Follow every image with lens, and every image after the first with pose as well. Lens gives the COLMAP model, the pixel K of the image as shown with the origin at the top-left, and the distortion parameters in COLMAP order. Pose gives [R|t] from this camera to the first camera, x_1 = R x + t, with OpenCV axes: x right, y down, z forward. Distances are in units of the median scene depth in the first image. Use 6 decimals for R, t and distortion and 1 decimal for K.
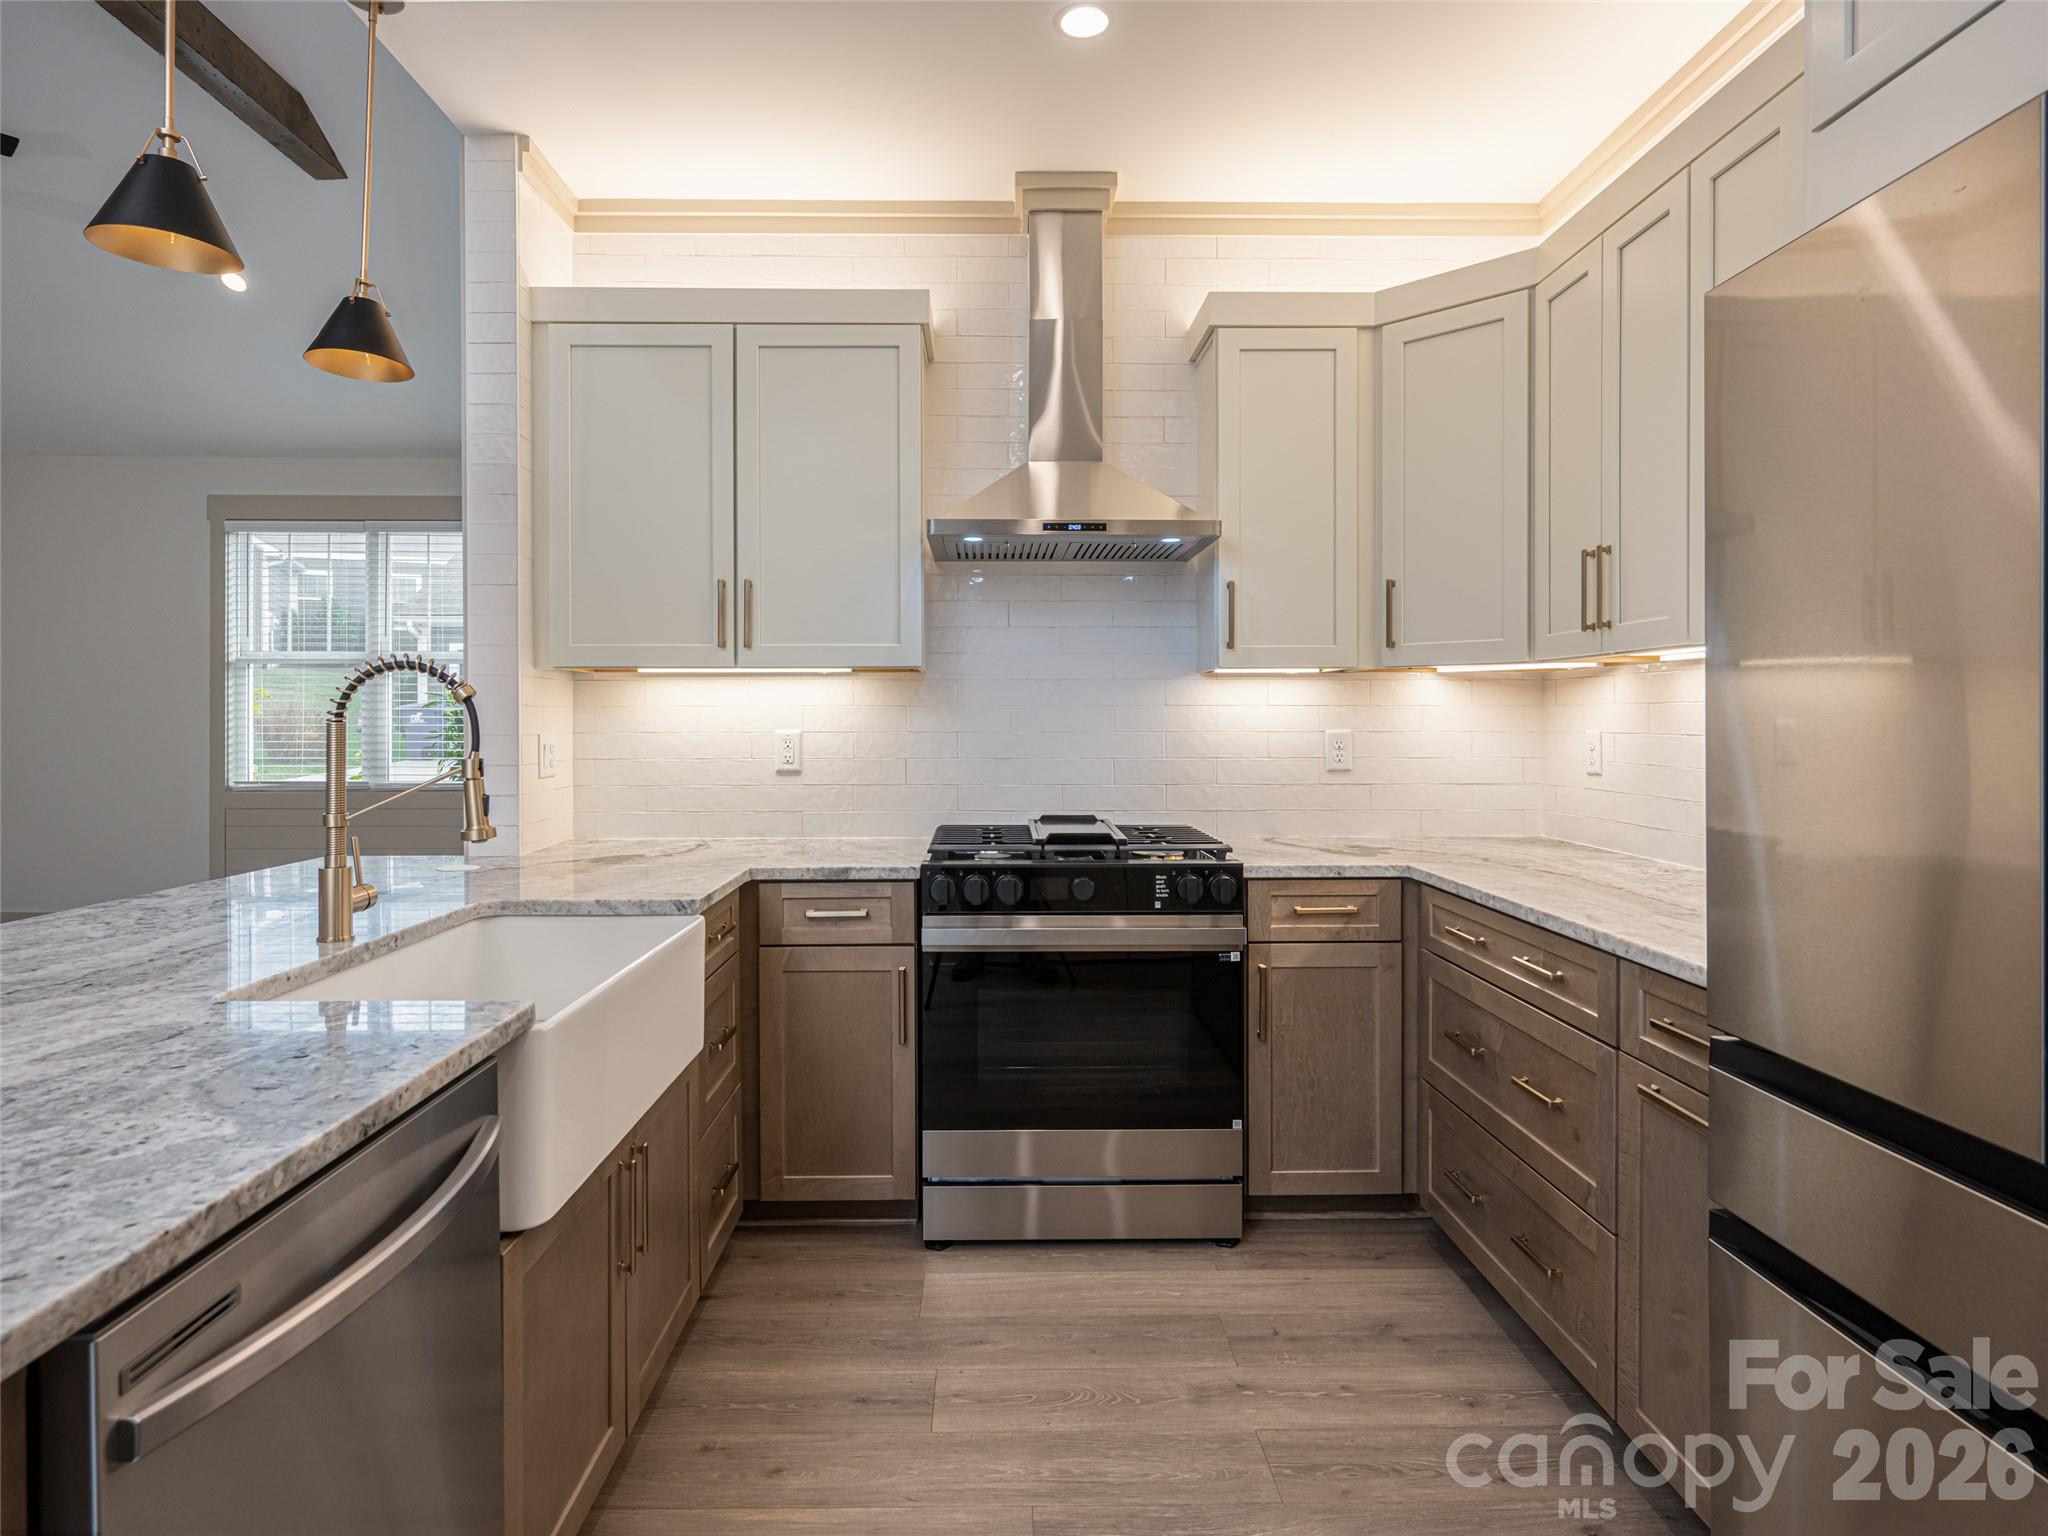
lens RADIAL K [[1125.7, 0, 1011.5], [0, 1125.7, 728.9], [0, 0, 1]] dist [-0.002012, -0.004381]
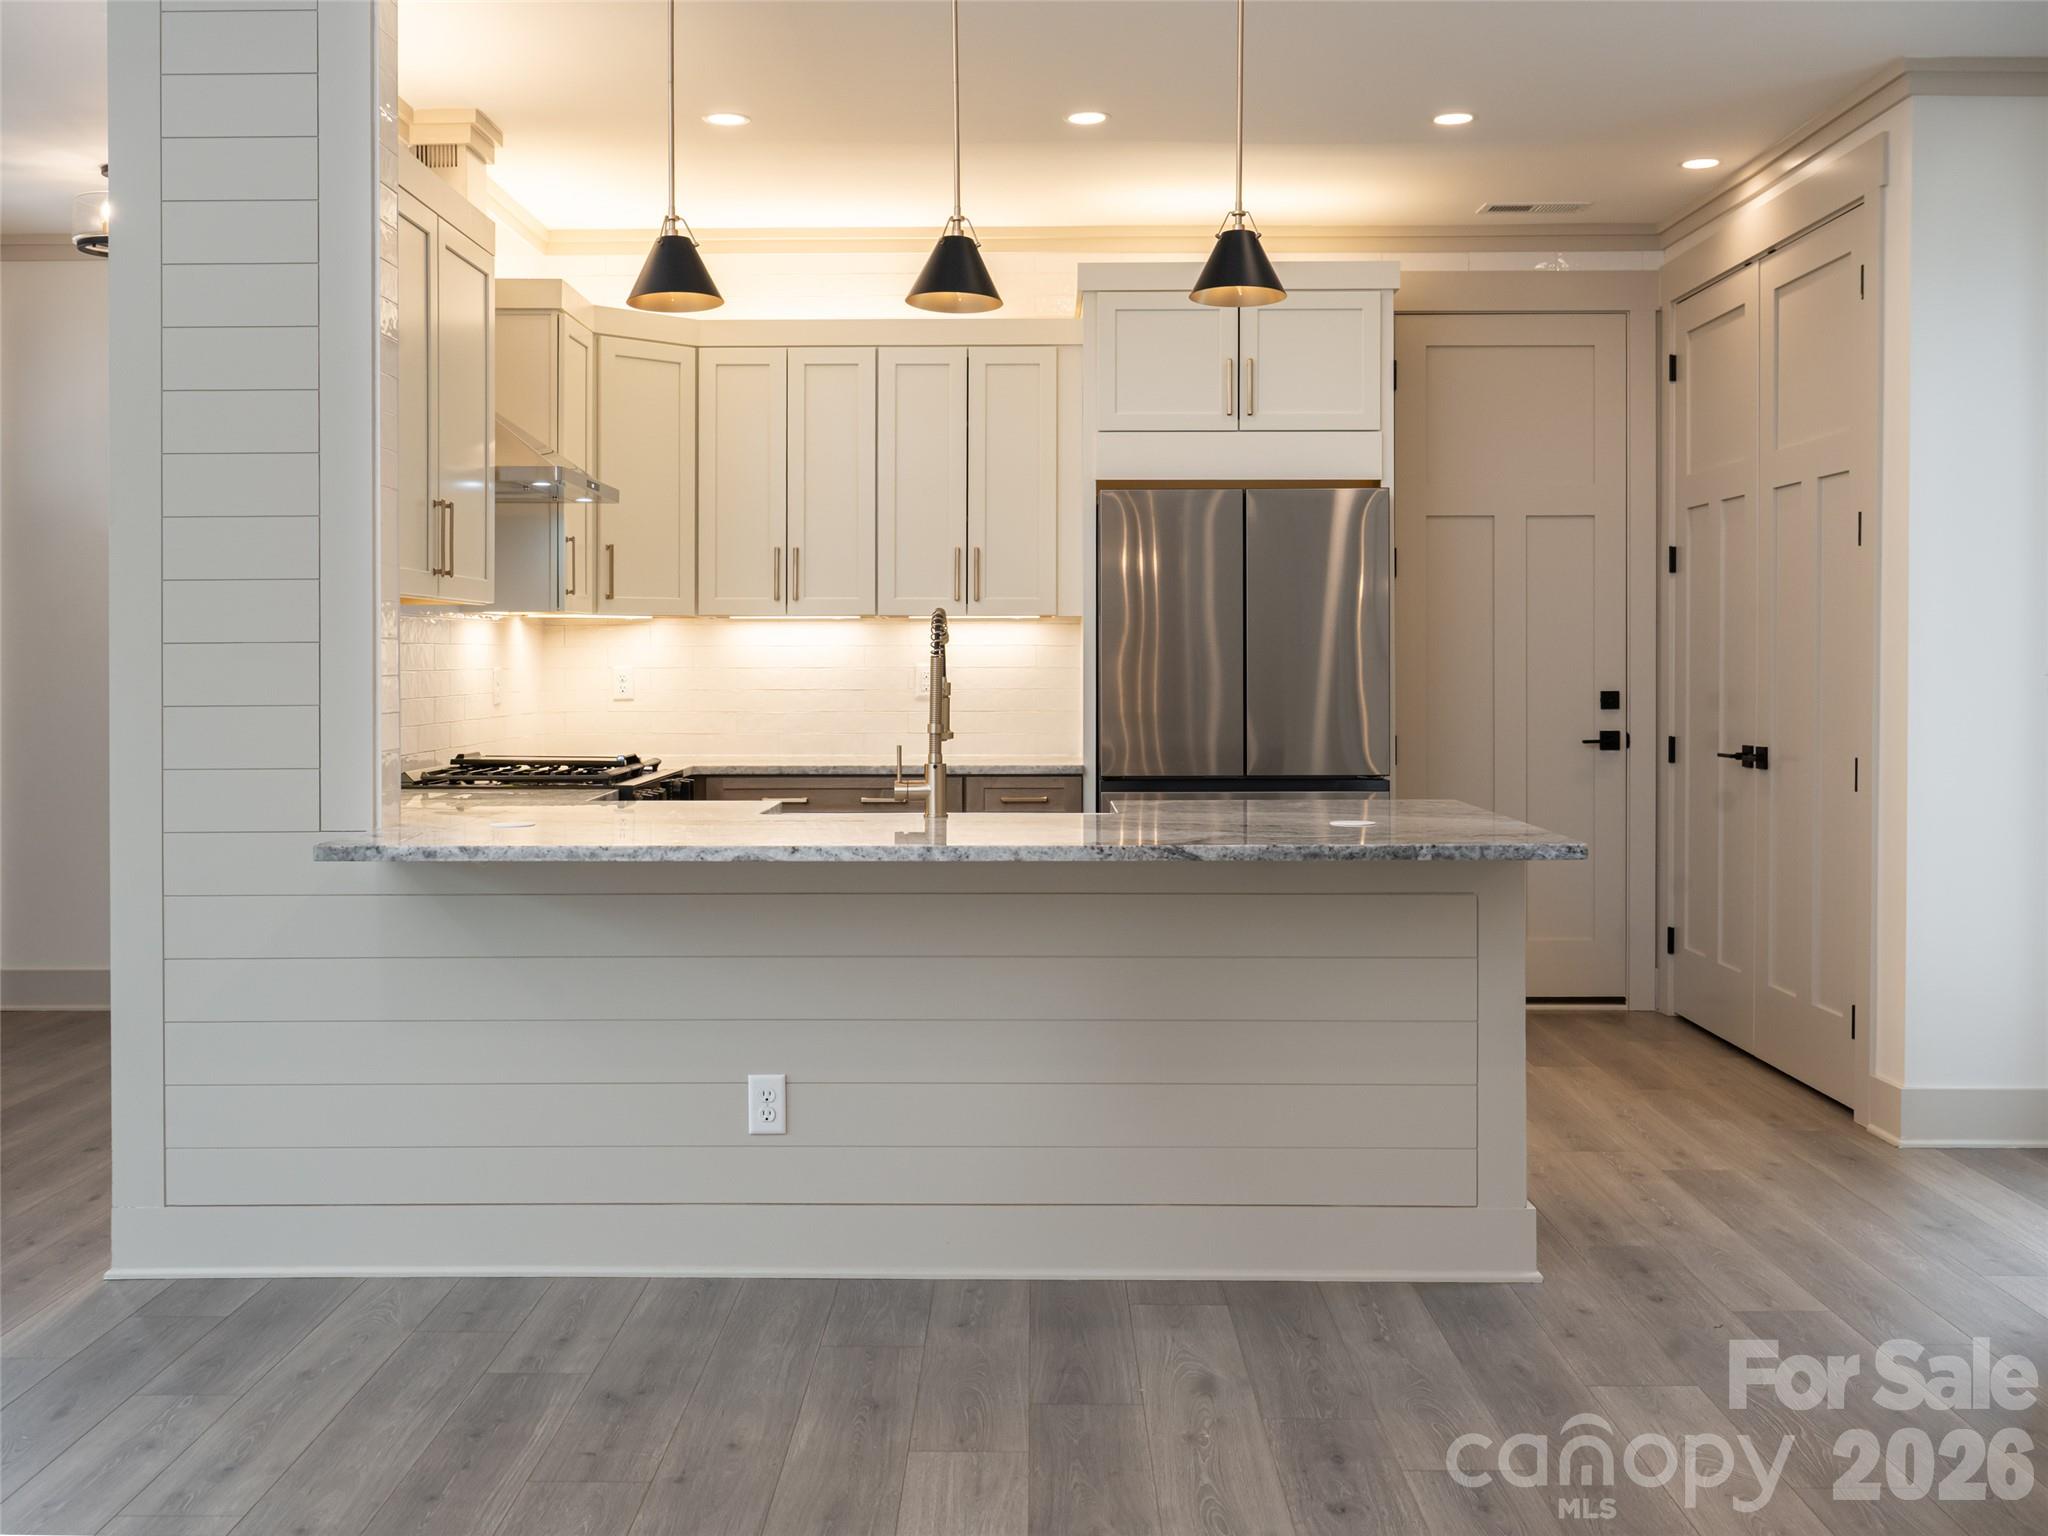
lens RADIAL K [[1965.7, 0, 979.8], [0, 1965.7, 652.6], [0, 0, 1]] dist [0.001069, 0.000000]
pose [[0.040673, 0.004036, 0.999164, -2.007858], [0.010272, 0.999937, -0.004458, 0.000336], [-0.999120, 0.010444, 0.040629, 0.570321]]
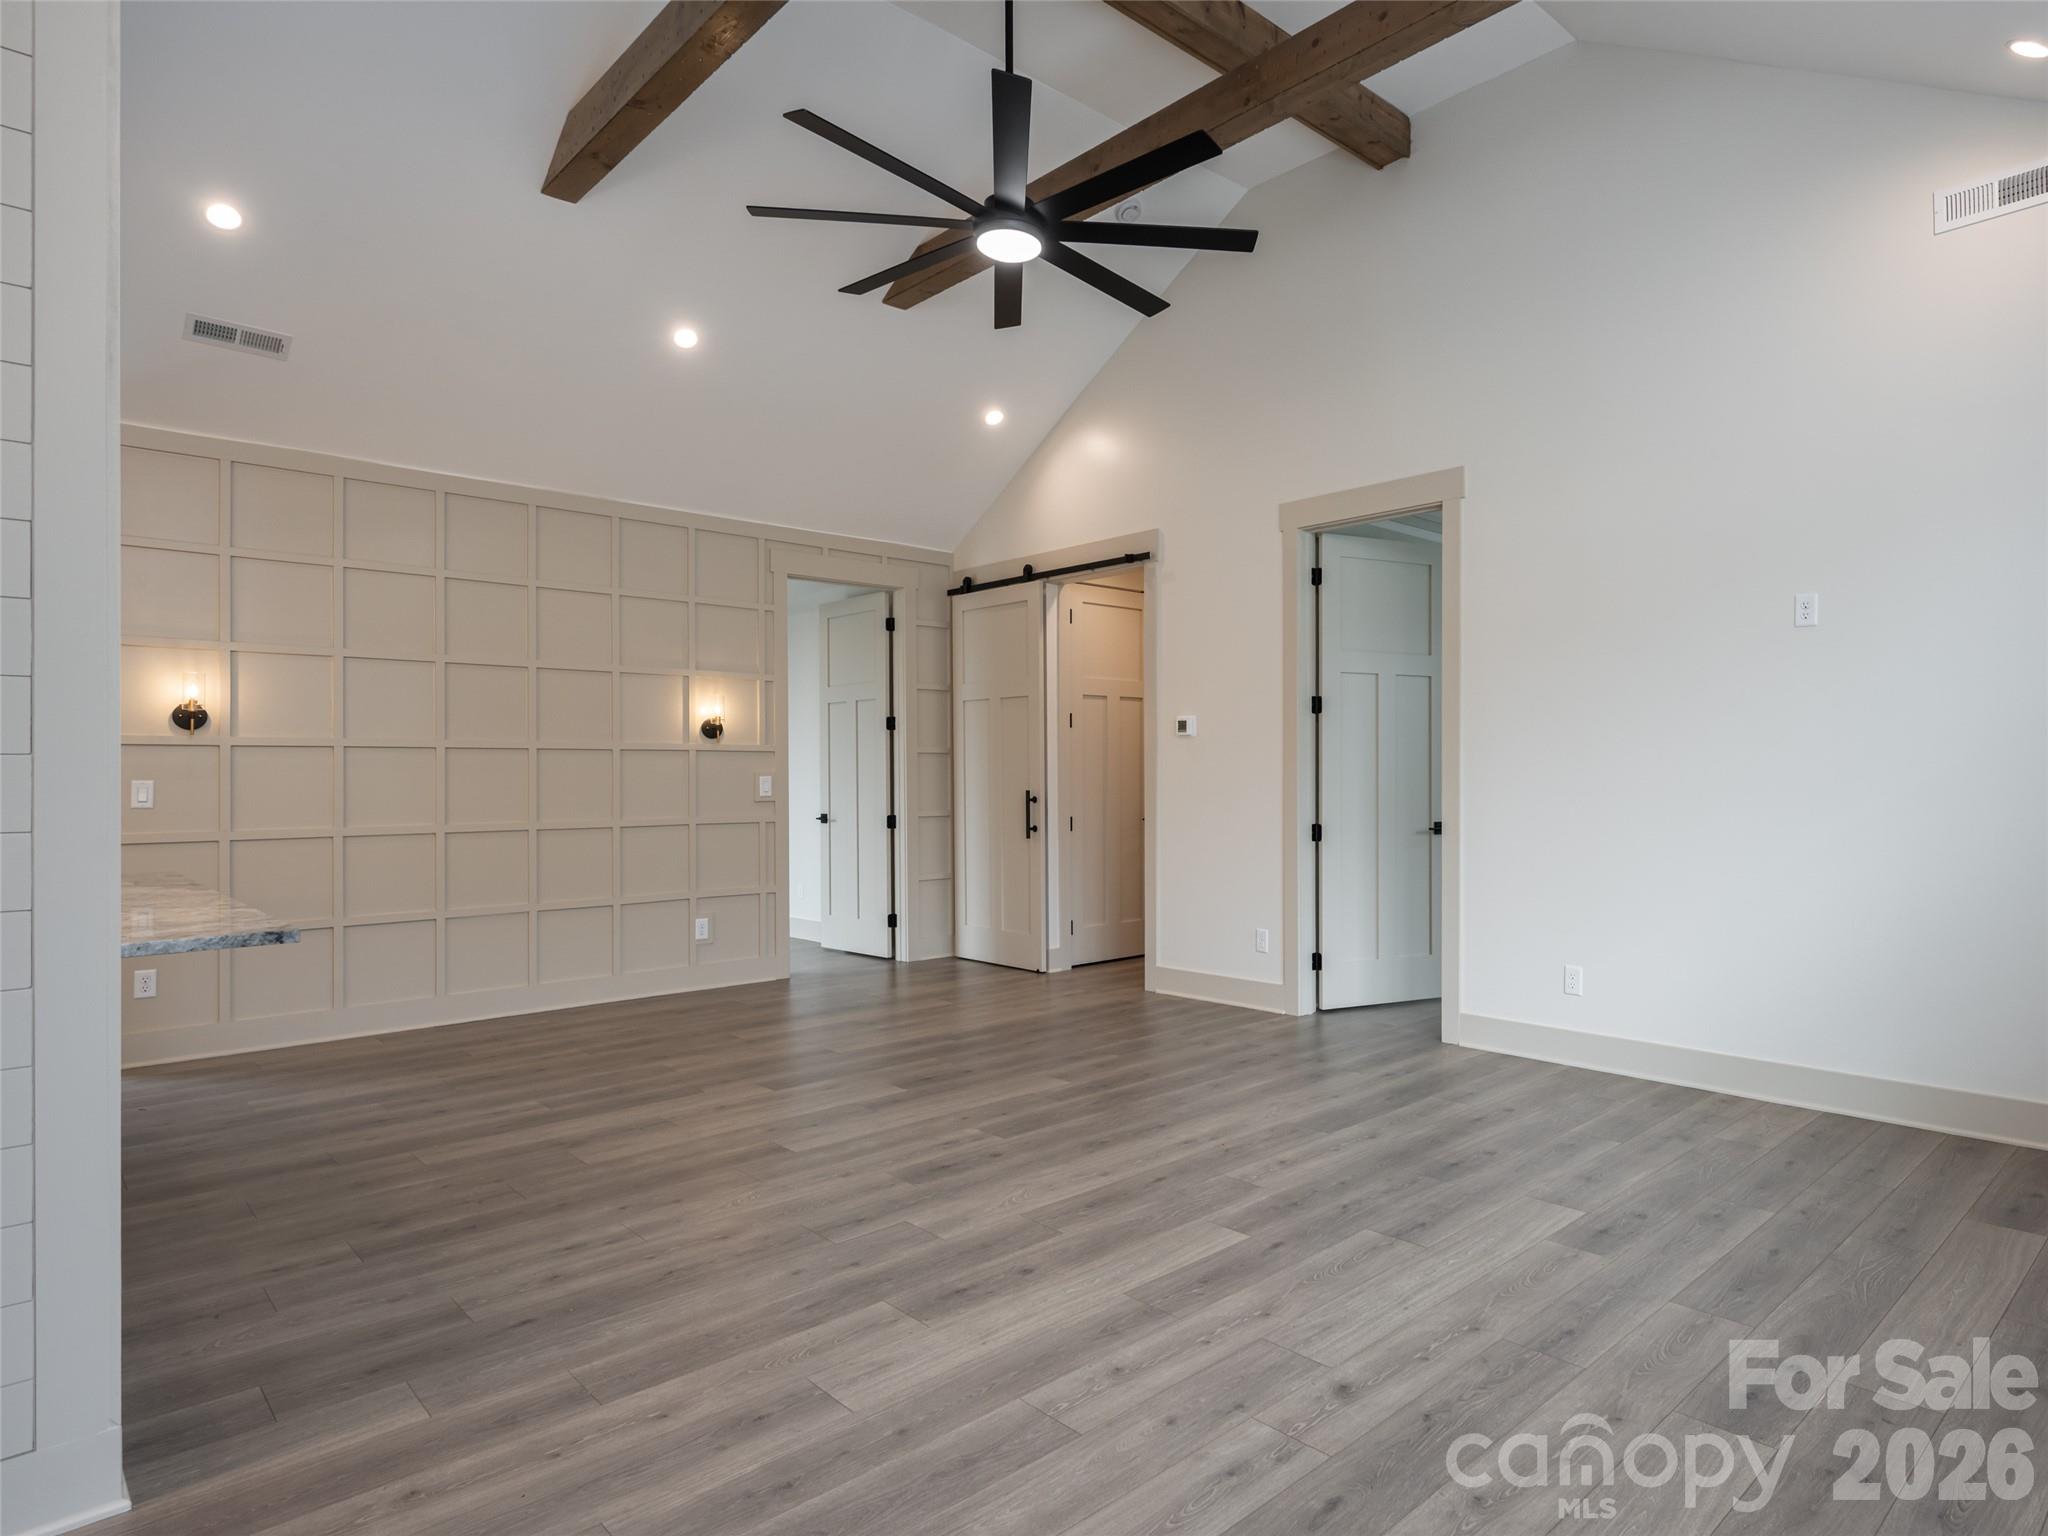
lens RADIAL K [[1182.4, 0, 1167.1], [0, 1182.4, 771.4], [0, 0, 1]] dist [-0.016251, 0.006188]
pose [[-0.712334, 0.004708, -0.701825, -0.491808], [0.001198, 0.999984, 0.005492, -0.014825], [0.701839, 0.003071, -0.712329, 2.301486]]
